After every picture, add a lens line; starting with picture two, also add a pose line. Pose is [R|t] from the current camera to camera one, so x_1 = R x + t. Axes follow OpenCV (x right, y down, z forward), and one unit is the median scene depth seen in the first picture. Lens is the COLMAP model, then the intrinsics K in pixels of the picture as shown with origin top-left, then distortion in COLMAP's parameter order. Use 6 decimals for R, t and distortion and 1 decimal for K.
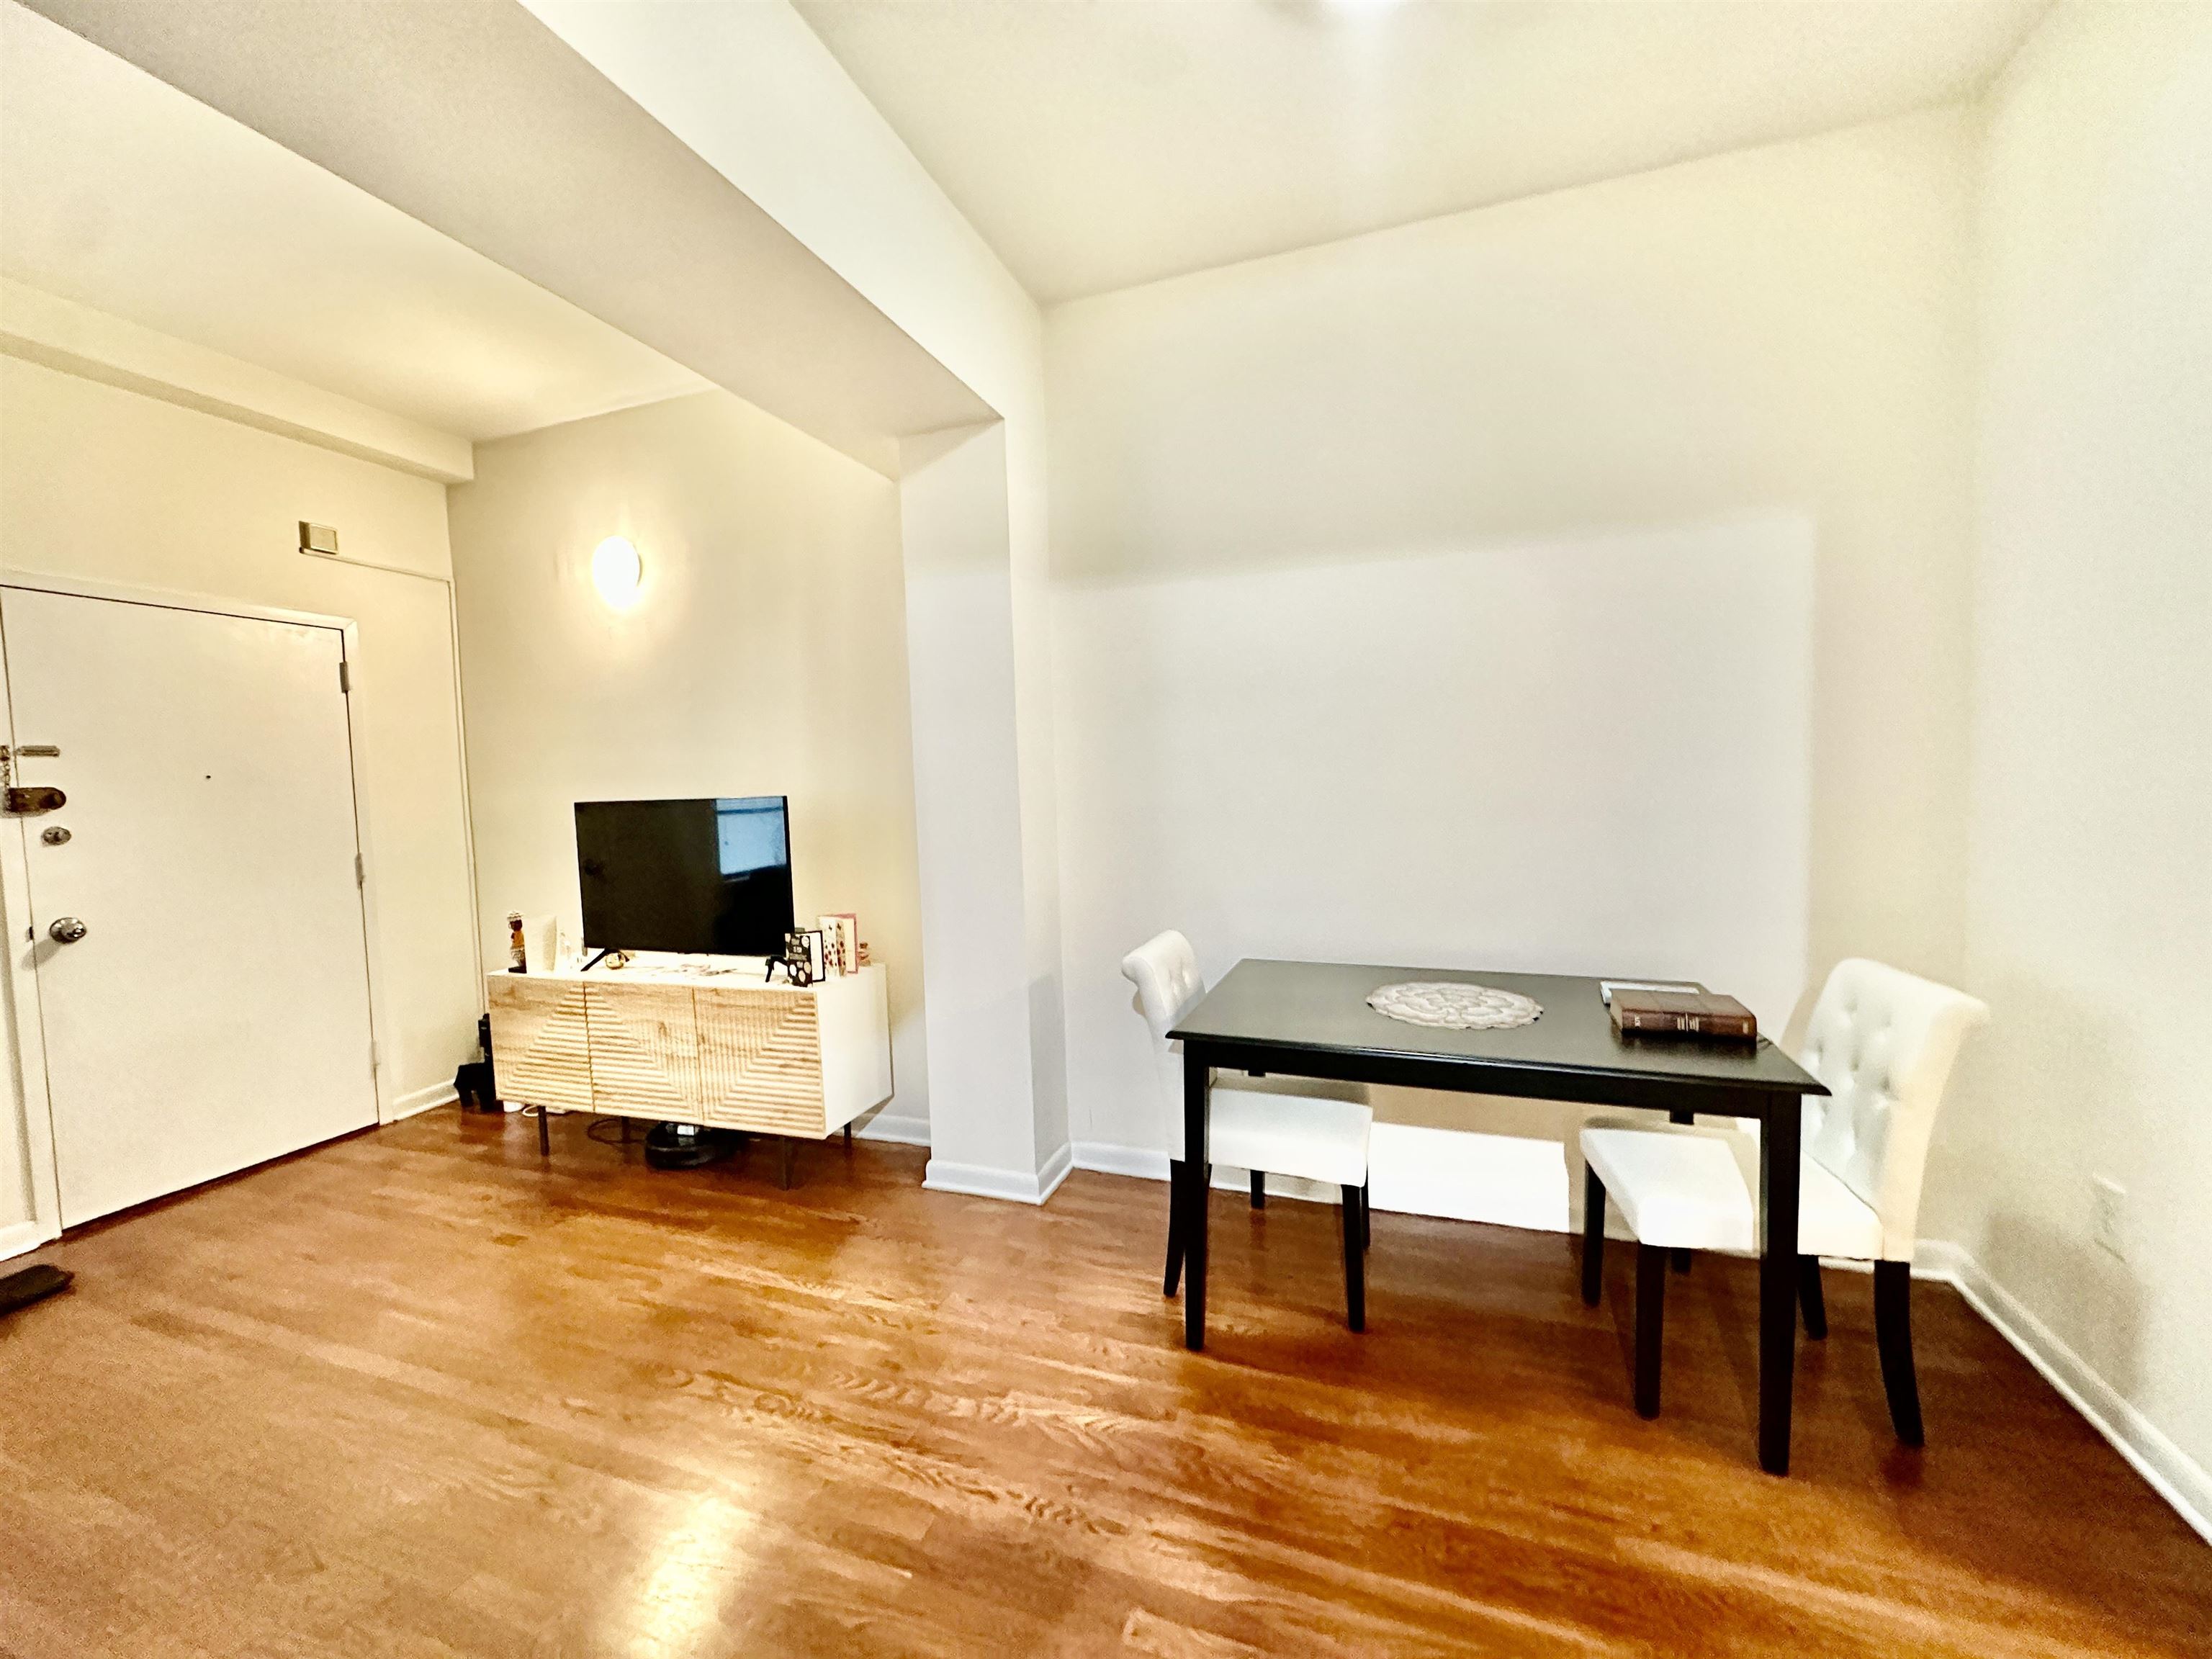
lens RADIAL K [[887.6, 0, 1104.0], [0, 887.6, 828.1], [0, 0, 1]] dist [0.003106, 0.000292]
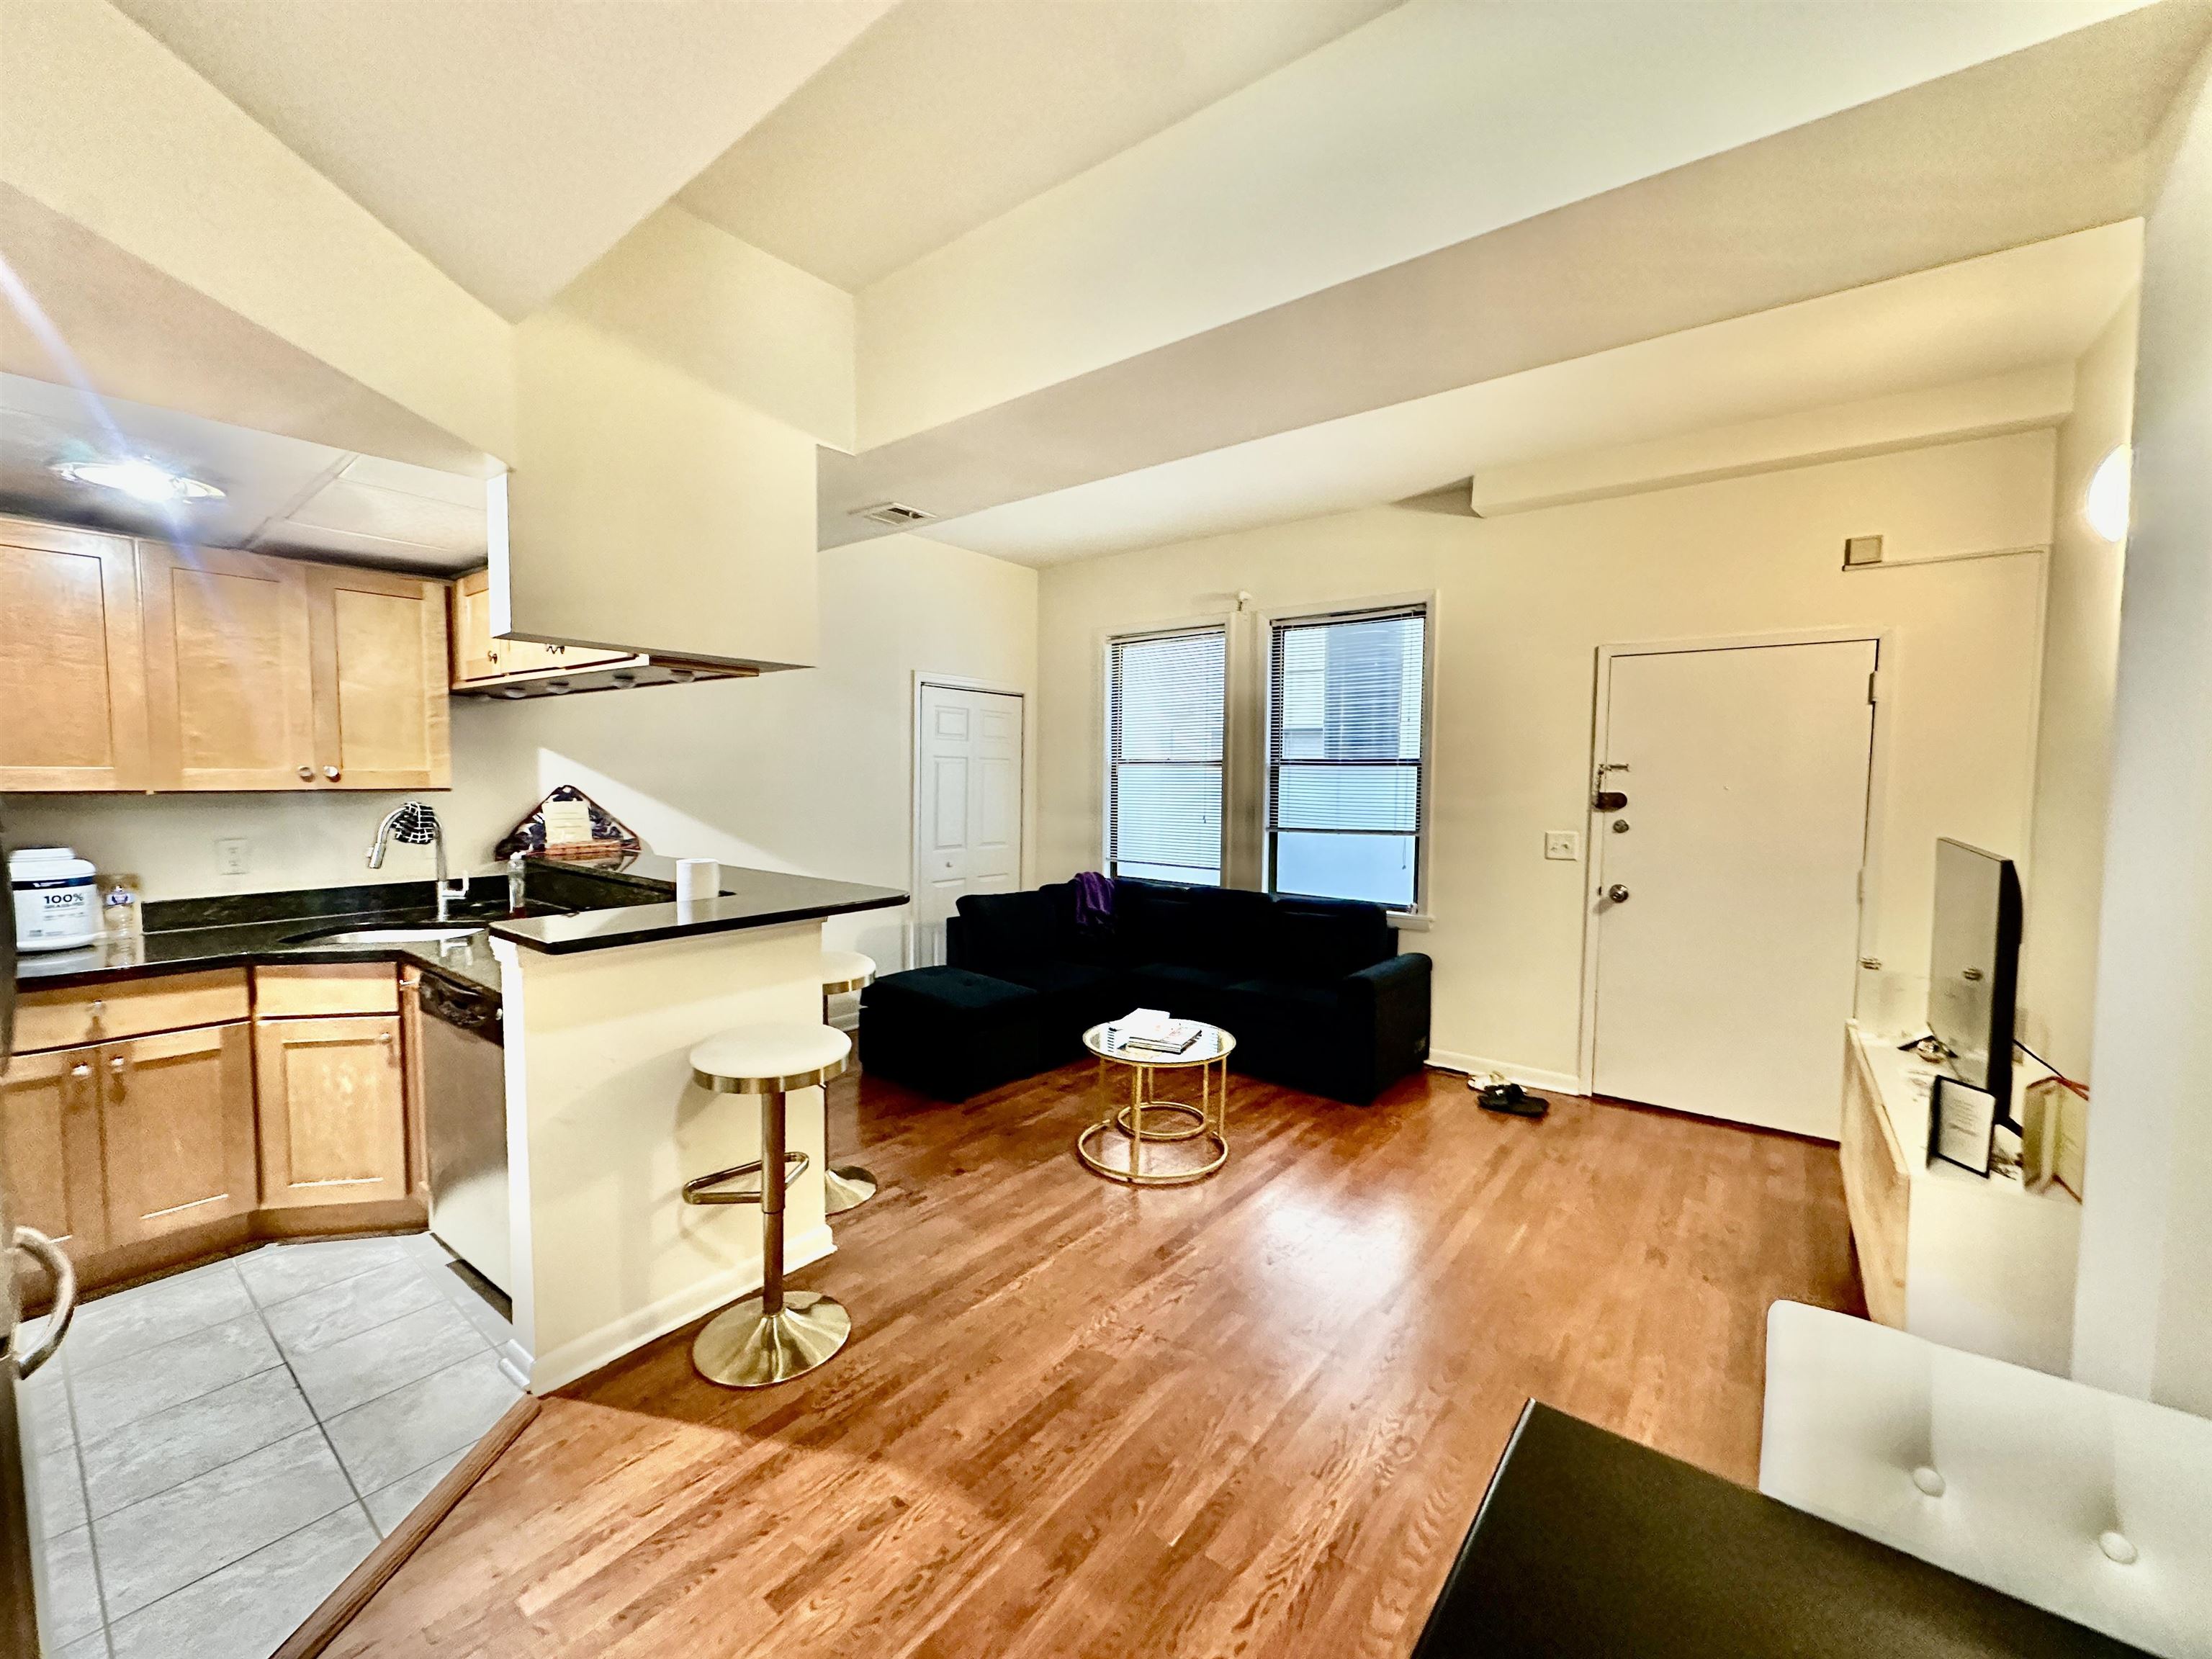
lens RADIAL K [[887.6, 0, 1104.0], [0, 887.6, 828.1], [0, 0, 1]] dist [0.003106, 0.000292]
pose [[-0.312646, 0.086032, -0.945966, 0.438378], [-0.049819, 0.993034, 0.106778, -0.100361], [0.948562, 0.080510, -0.306182, 0.651183]]
